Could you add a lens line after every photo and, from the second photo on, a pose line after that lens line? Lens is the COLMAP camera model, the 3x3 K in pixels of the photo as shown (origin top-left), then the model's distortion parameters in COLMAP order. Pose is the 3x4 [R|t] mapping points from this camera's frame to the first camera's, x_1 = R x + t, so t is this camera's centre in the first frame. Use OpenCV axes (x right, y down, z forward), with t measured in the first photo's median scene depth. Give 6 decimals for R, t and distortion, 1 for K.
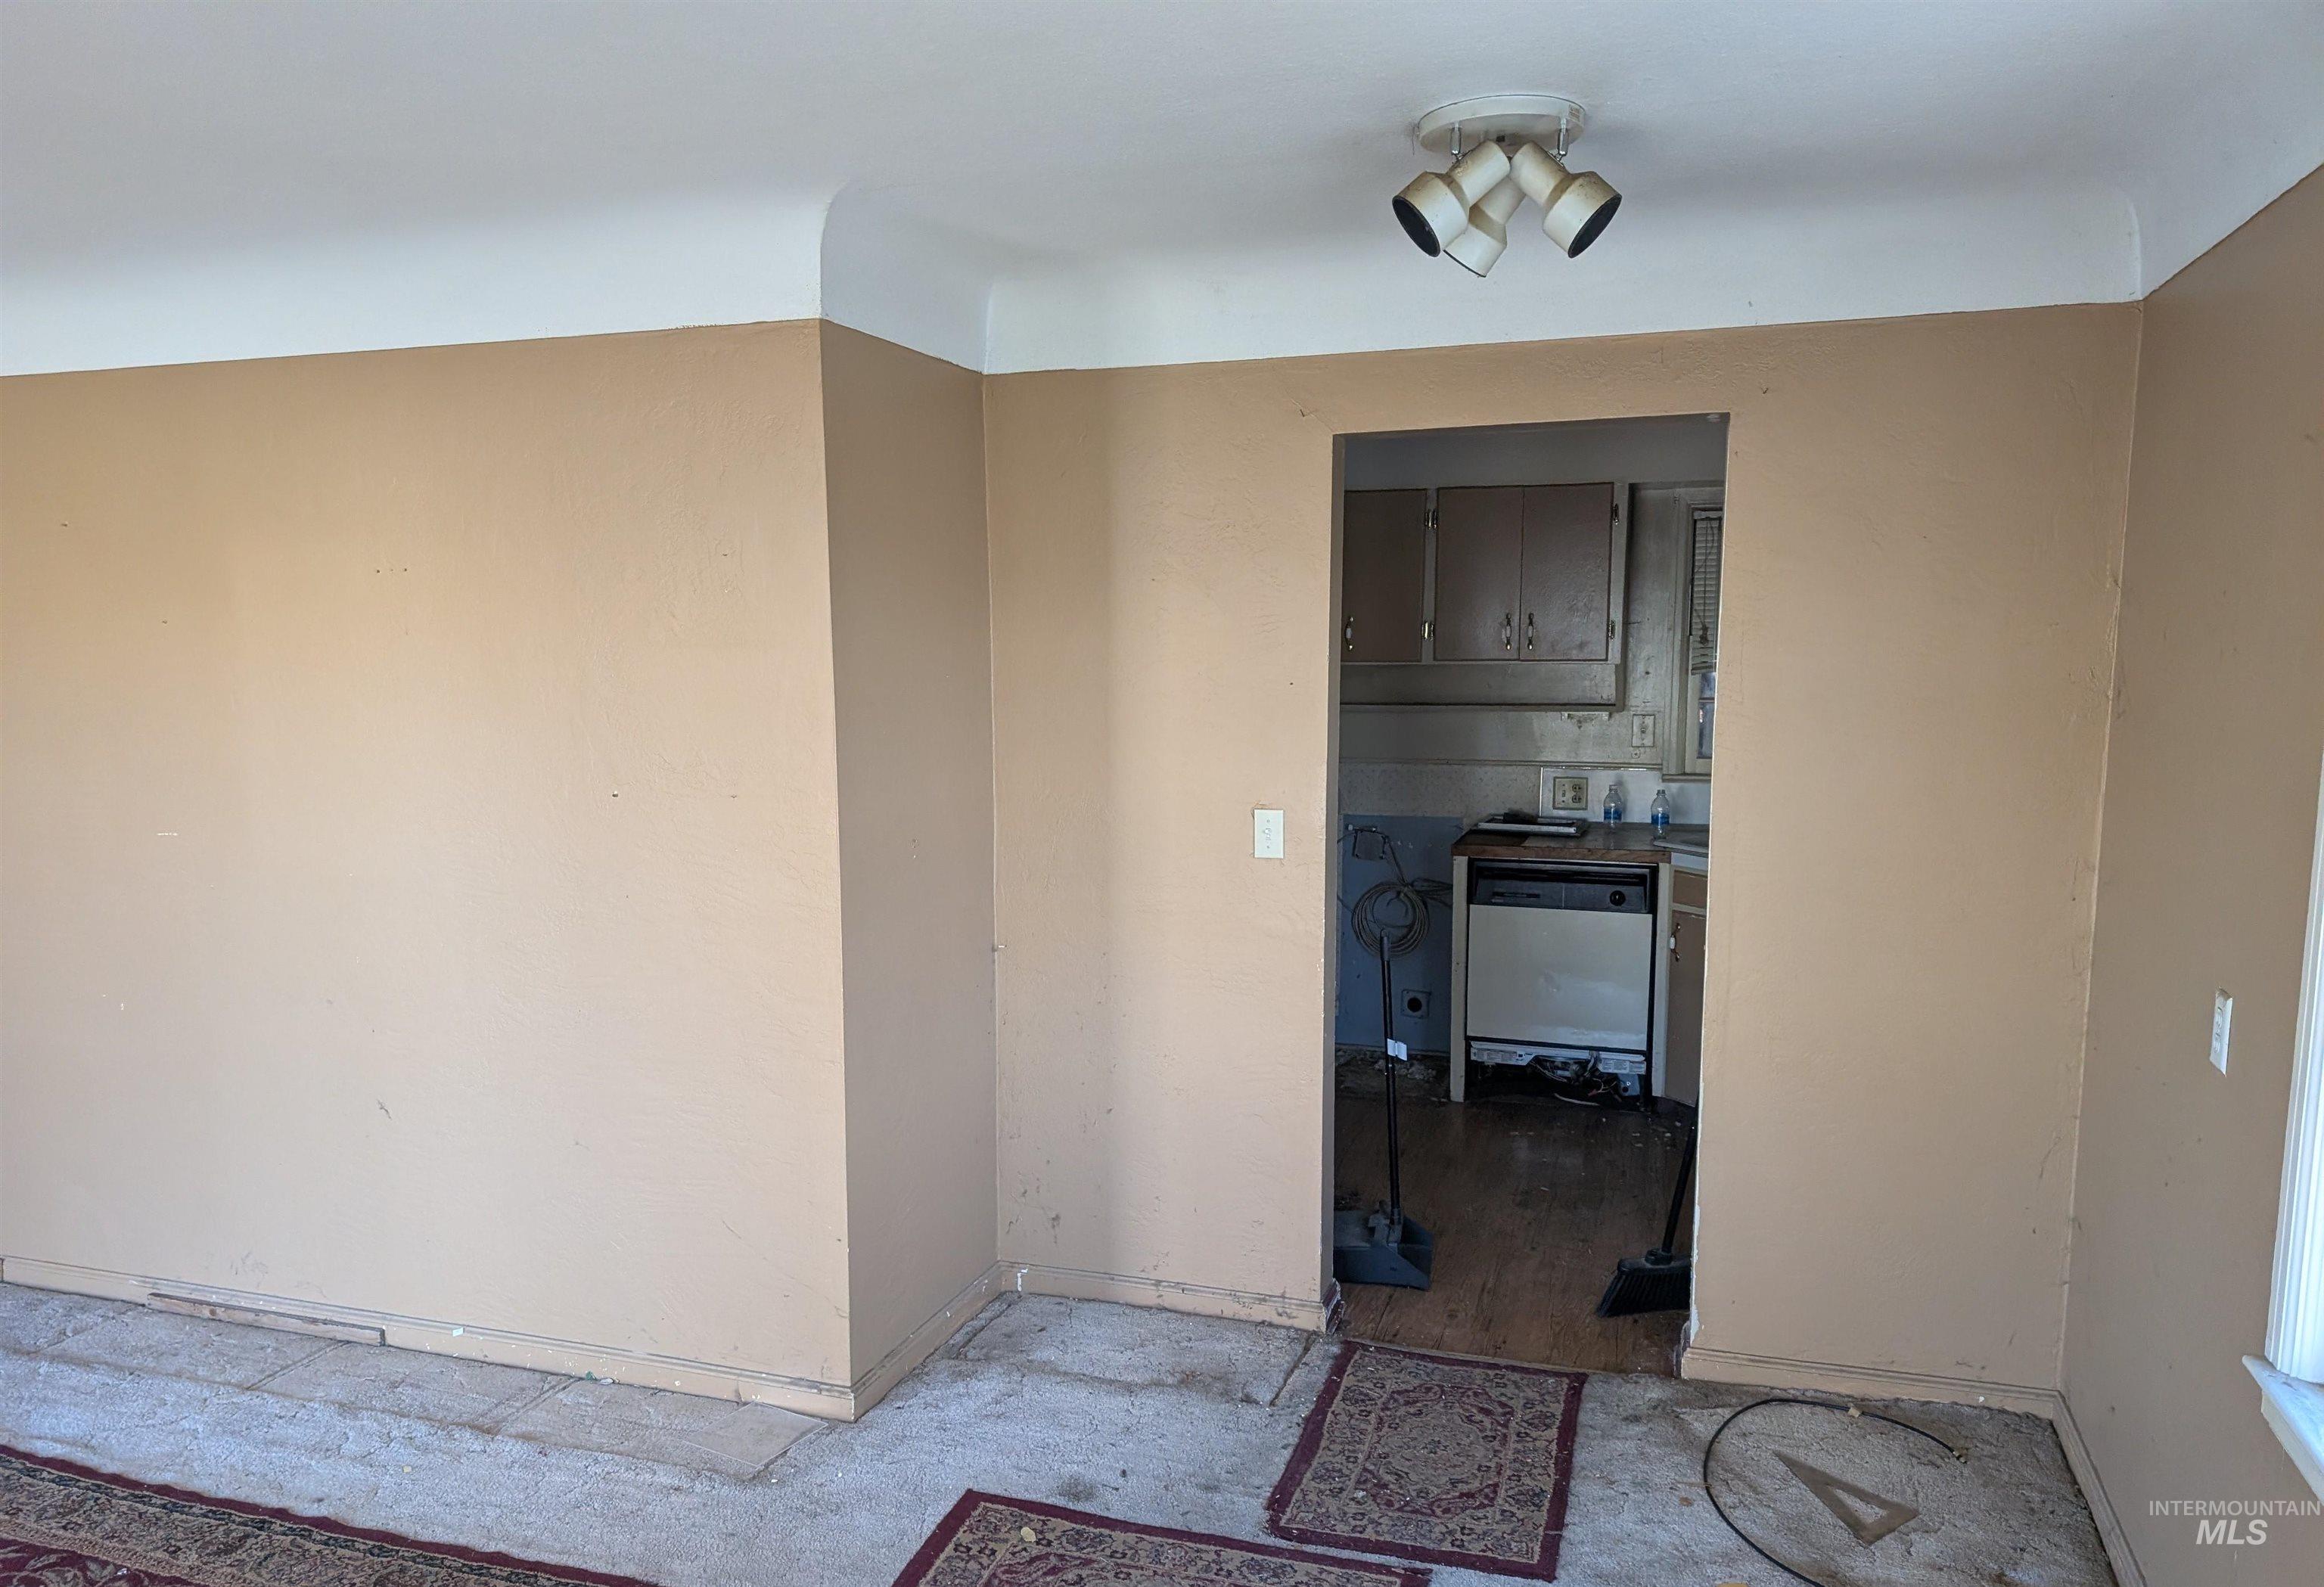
lens RADIAL K [[1653.2, 0, 1159.5], [0, 1653.2, 845.4], [0, 0, 1]] dist [0.024271, -0.004676]
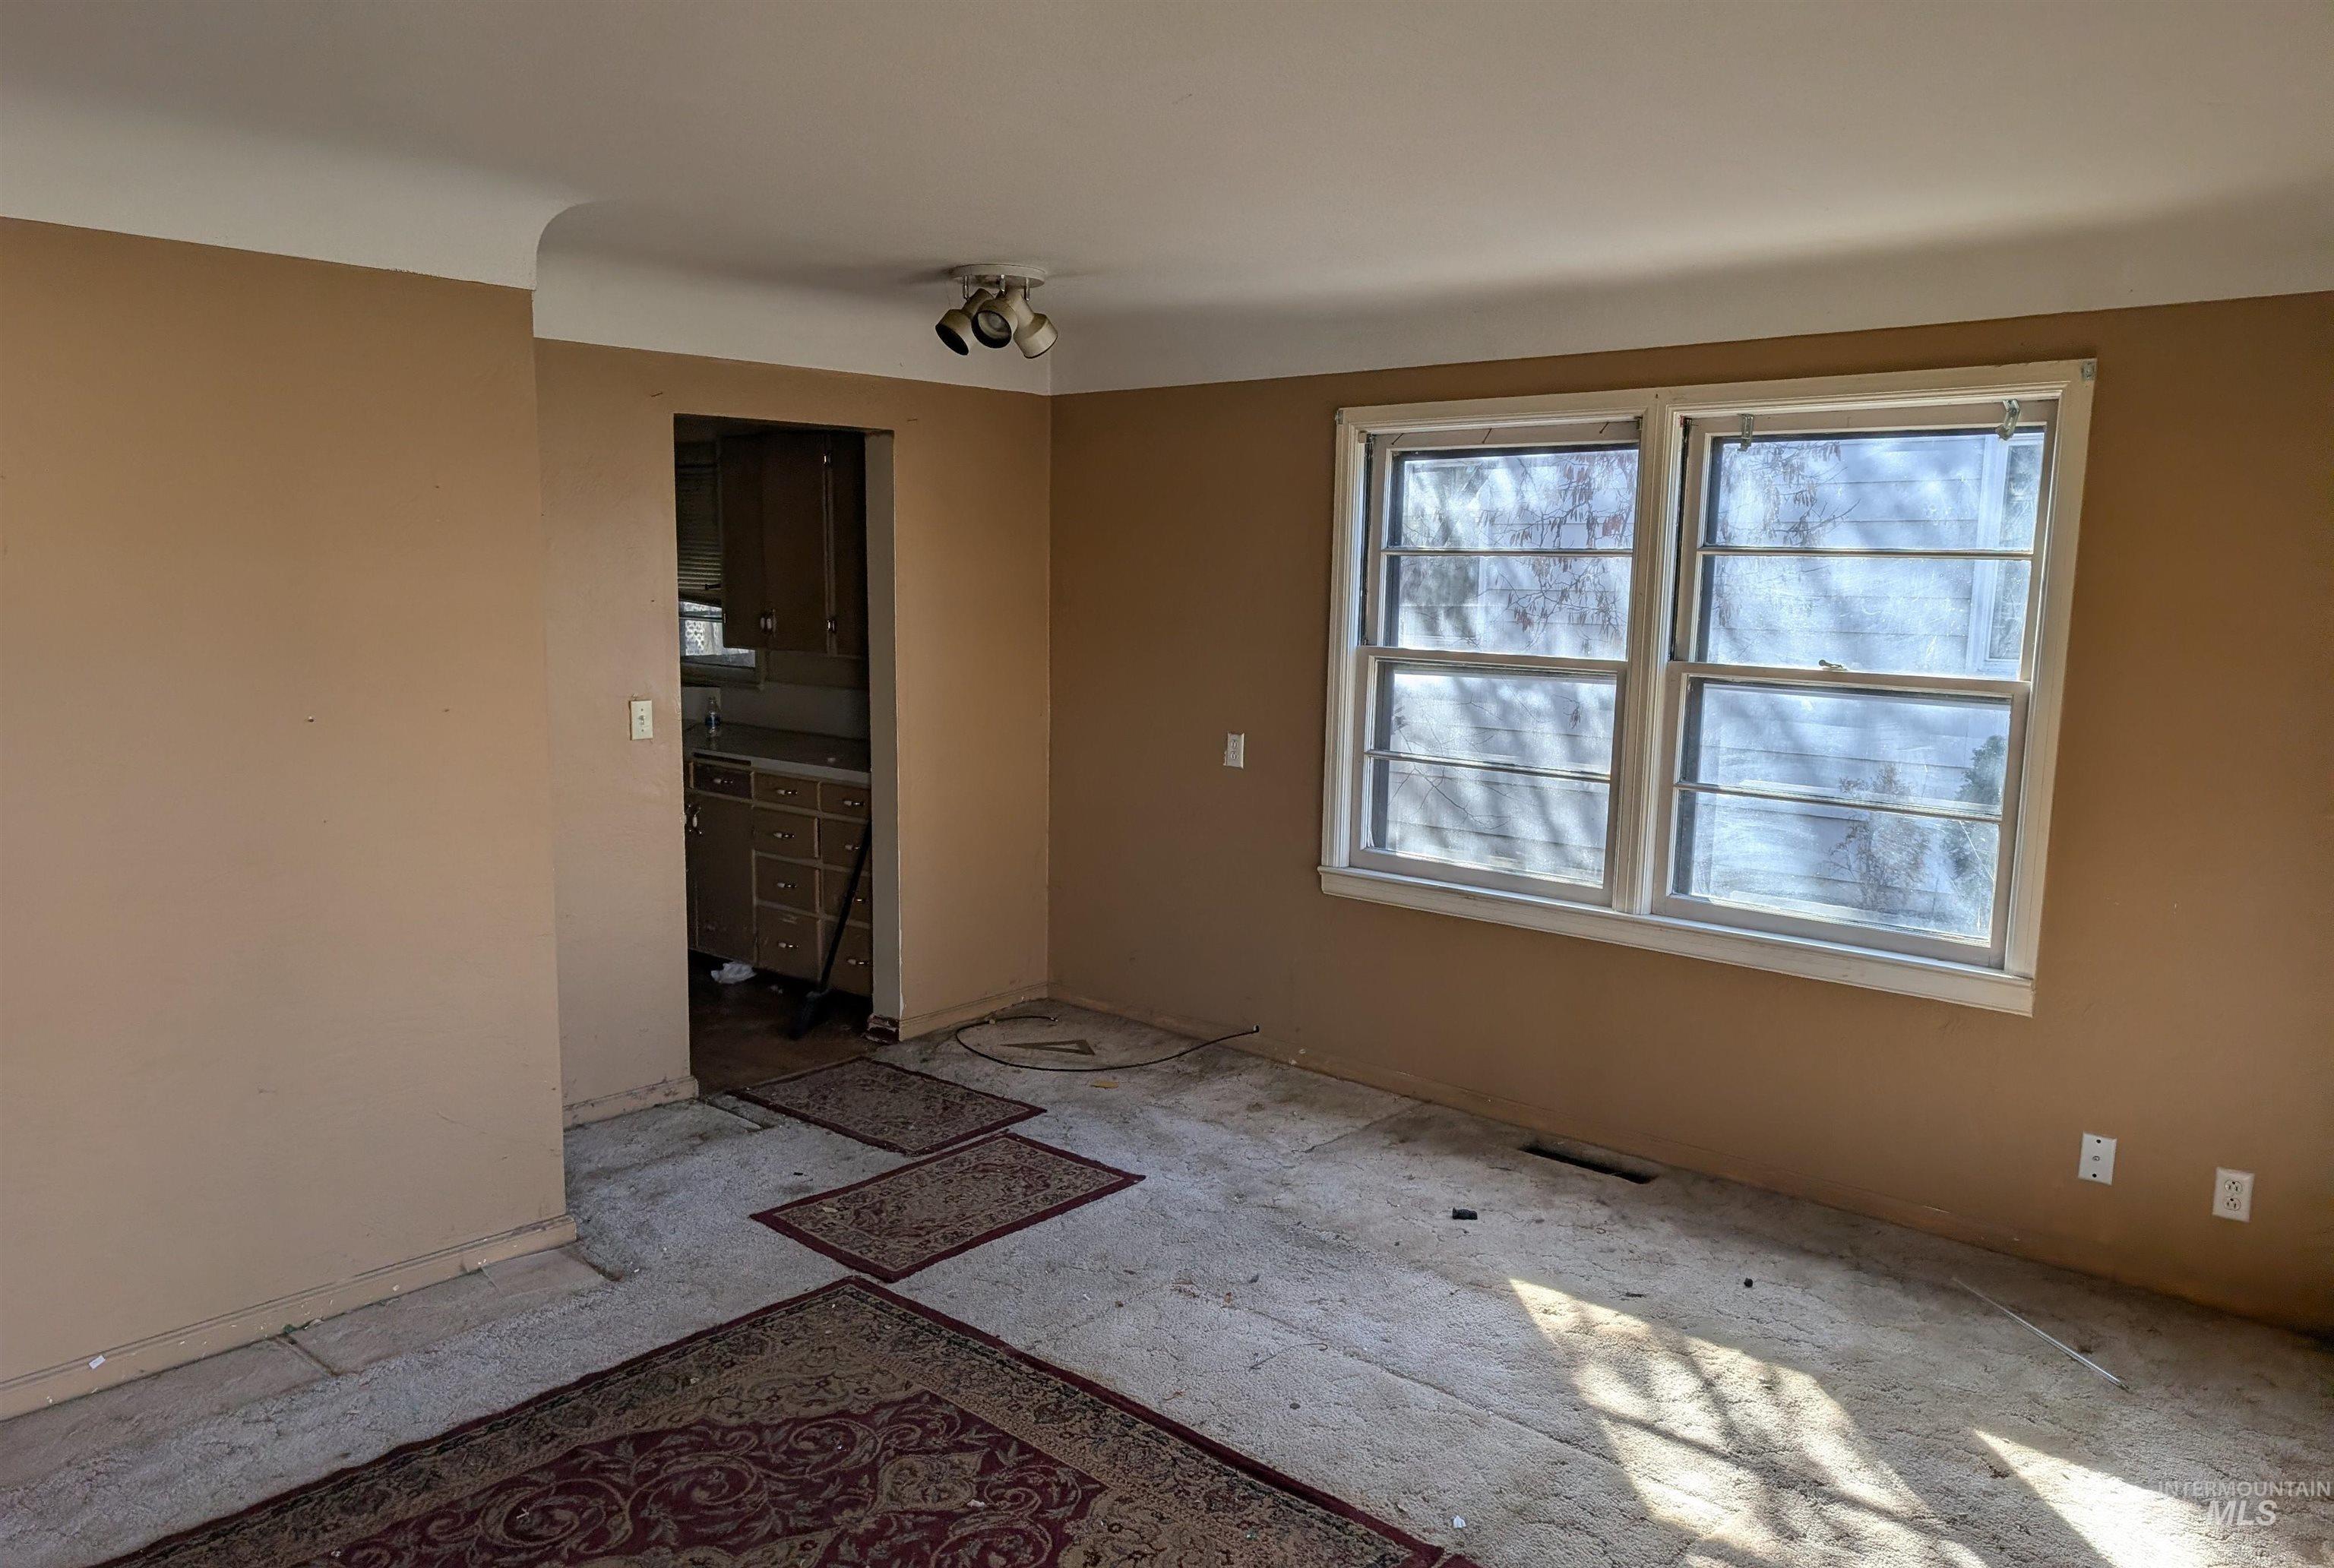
lens RADIAL K [[1622.4, 0, 1167.0], [0, 1622.4, 784.0], [0, 0, 1]] dist [-0.001963, -0.000596]
pose [[0.392649, -0.112650, 0.912763, -1.025517], [0.099221, 0.991866, 0.079730, -0.019517], [-0.914320, 0.059259, 0.400633, 0.148273]]
